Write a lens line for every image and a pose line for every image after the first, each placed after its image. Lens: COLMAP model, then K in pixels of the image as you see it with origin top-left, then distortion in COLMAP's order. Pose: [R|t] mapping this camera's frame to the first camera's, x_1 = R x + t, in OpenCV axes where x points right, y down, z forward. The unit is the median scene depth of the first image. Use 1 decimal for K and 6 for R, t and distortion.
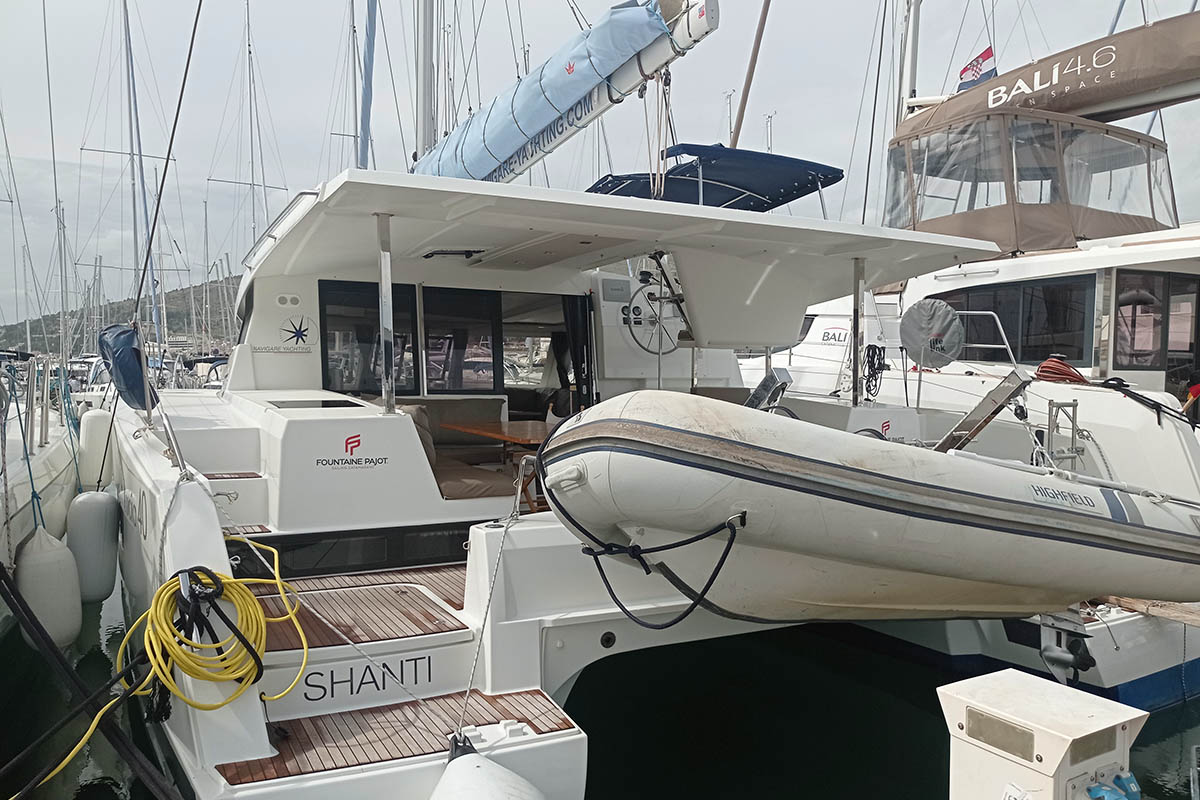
lens RADIAL K [[876.4, 0, 600.0], [0, 876.4, 400.0], [0, 0, 1]] dist [0.010821, 0.004317]
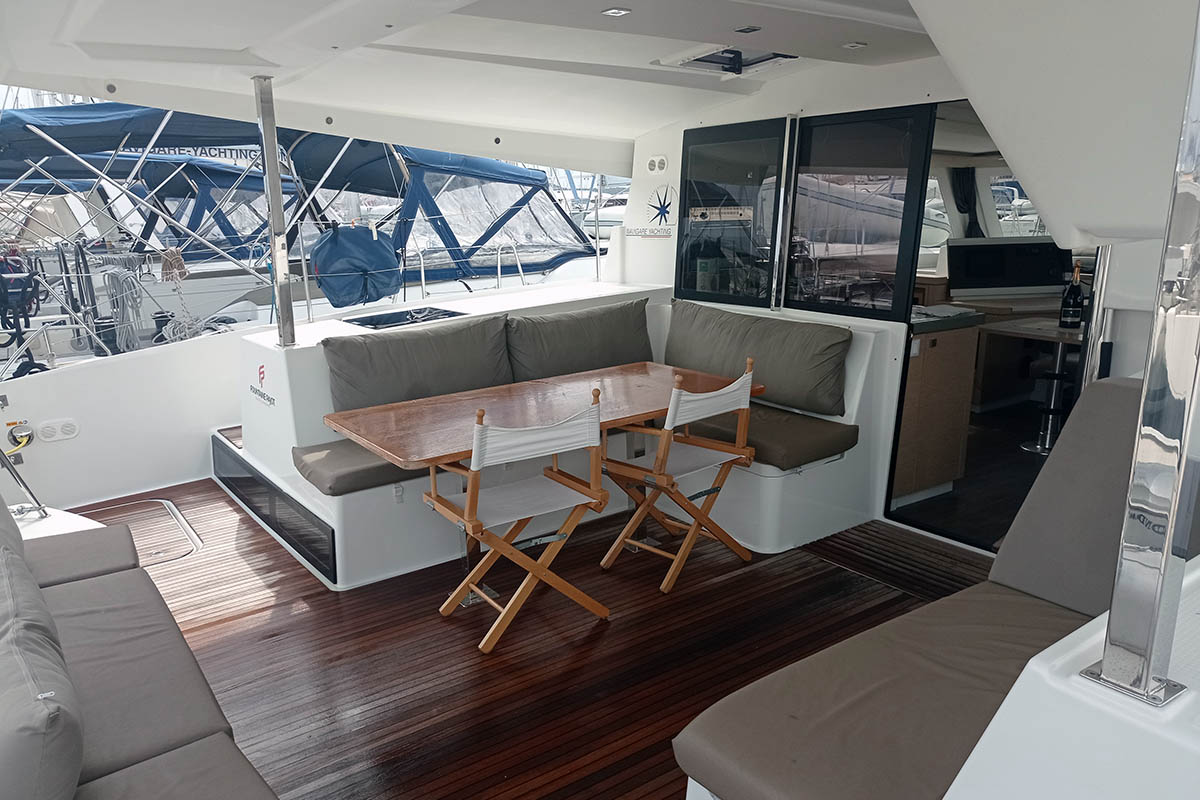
lens RADIAL K [[876.4, 0, 600.0], [0, 876.4, 400.0], [0, 0, 1]] dist [0.010821, 0.004317]
pose [[0.118703, 0.200109, -0.972556, 0.399721], [-0.017507, 0.979751, 0.199453, -0.065290], [0.992775, -0.006649, 0.119803, 0.857569]]
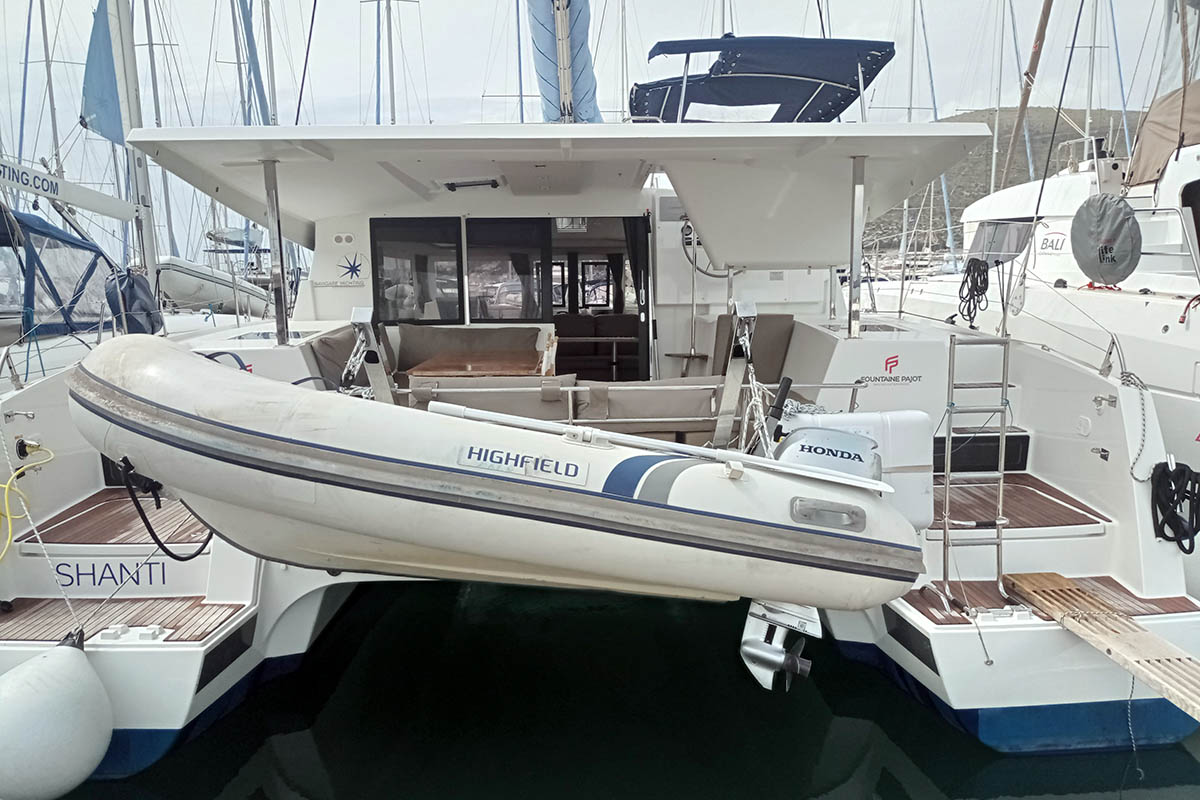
lens RADIAL K [[901.7, 0, 600.0], [0, 901.7, 400.0], [0, 0, 1]] dist [0.002763, 0.005965]
pose [[0.892097, 0.036468, -0.450370, 0.449219], [0.005317, 0.995821, 0.091166, -0.013496], [0.451813, -0.083724, 0.888175, 0.120128]]
